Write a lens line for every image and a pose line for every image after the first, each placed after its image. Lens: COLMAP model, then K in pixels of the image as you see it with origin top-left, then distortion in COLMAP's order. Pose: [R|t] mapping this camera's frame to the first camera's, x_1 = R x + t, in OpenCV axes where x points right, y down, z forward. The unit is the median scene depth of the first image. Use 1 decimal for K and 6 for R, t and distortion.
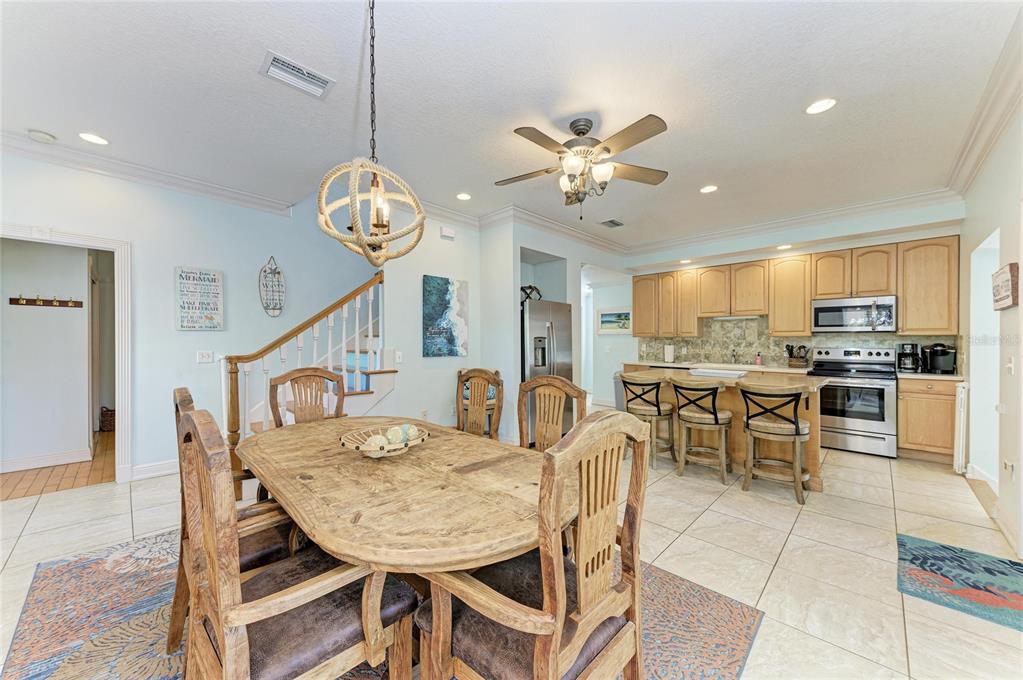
lens RADIAL K [[373.1, 0, 513.5], [0, 373.1, 339.4], [0, 0, 1]] dist [0.014943, -0.004010]
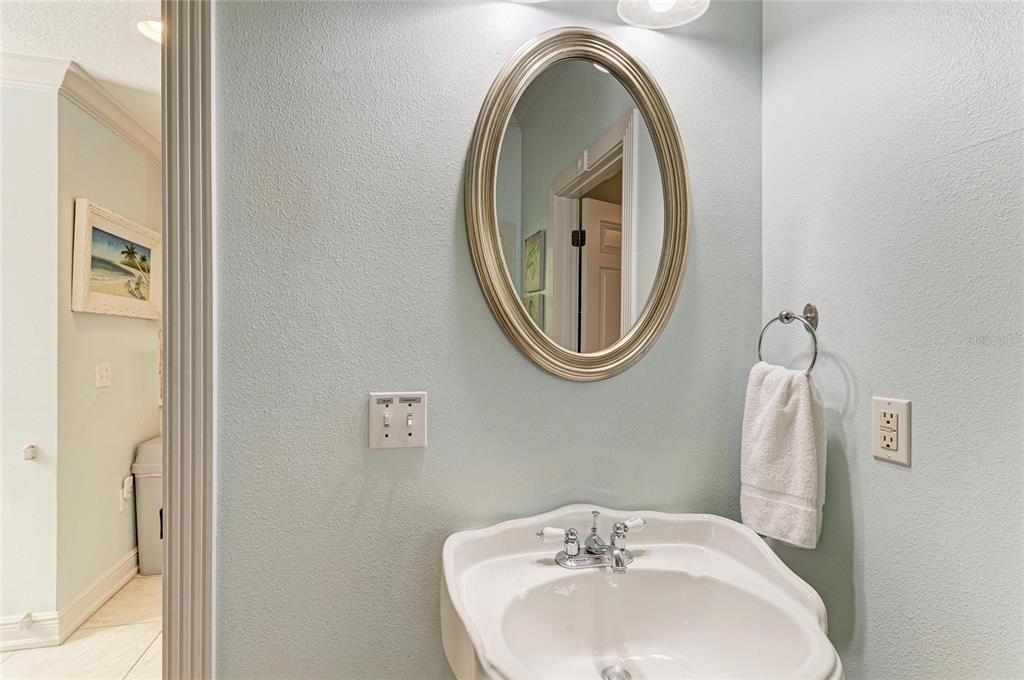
lens RADIAL K [[521.2, 0, 514.2], [0, 521.2, 340.9], [0, 0, 1]] dist [0.000677, 0.000097]
pose [[-0.846083, -0.011555, 0.532926, -0.281356], [-0.015640, 0.999873, -0.003150, 0.001908], [-0.532821, -0.011000, -0.846156, 1.908452]]
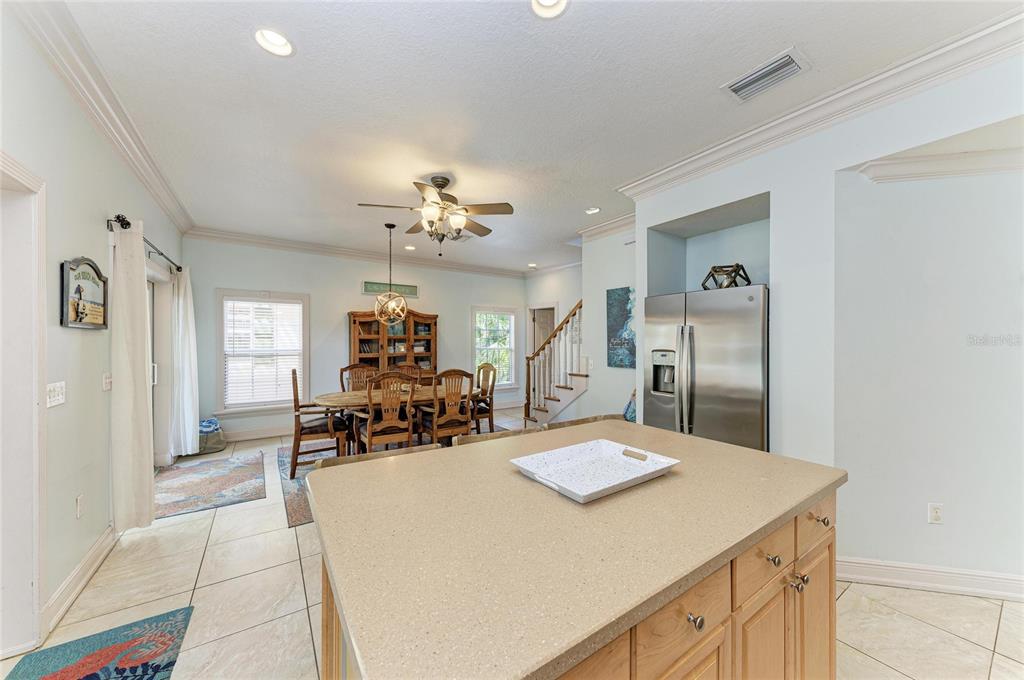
lens RADIAL K [[373.5, 0, 520.6], [0, 373.5, 342.5], [0, 0, 1]] dist [0.014943, -0.004010]
pose [[-0.200554, -0.000262, -0.979683, 0.808395], [0.001596, 0.999999, -0.000594, -0.020151], [0.979681, -0.001683, -0.200553, 0.908765]]
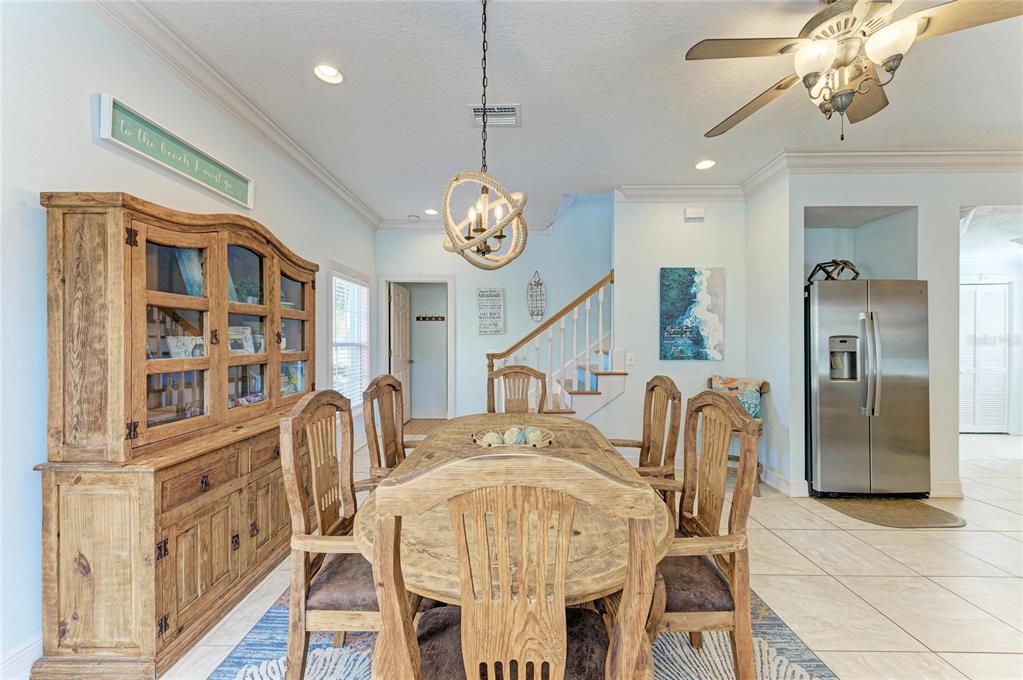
lens RADIAL K [[373.1, 0, 515.7], [0, 373.1, 342.1], [0, 0, 1]] dist [0.014943, -0.004010]
pose [[0.691178, 0.000165, -0.722684, 0.156944], [0.003040, 0.999990, 0.003136, 0.000859], [0.722678, -0.004364, 0.691171, 0.121459]]
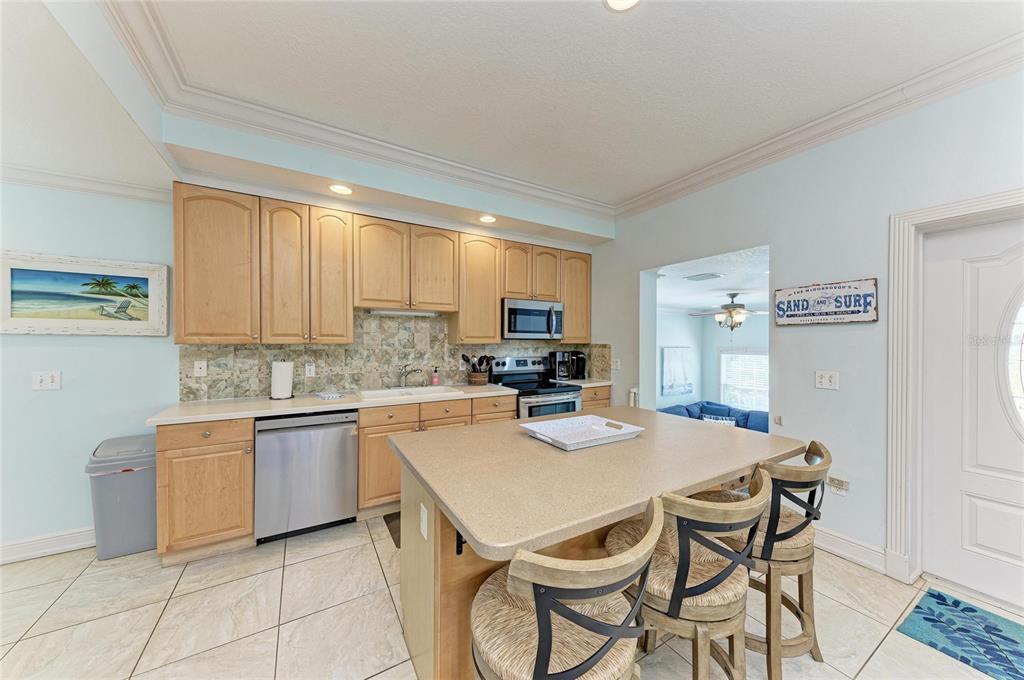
lens RADIAL K [[348.6, 0, 508.6], [0, 348.6, 343.0], [0, 0, 1]] dist [0.011270, -0.001878]
pose [[0.262881, -0.007545, 0.964799, 0.098660], [-0.007052, 0.999928, 0.009742, -0.019521], [-0.964803, -0.009365, 0.262809, 0.876216]]
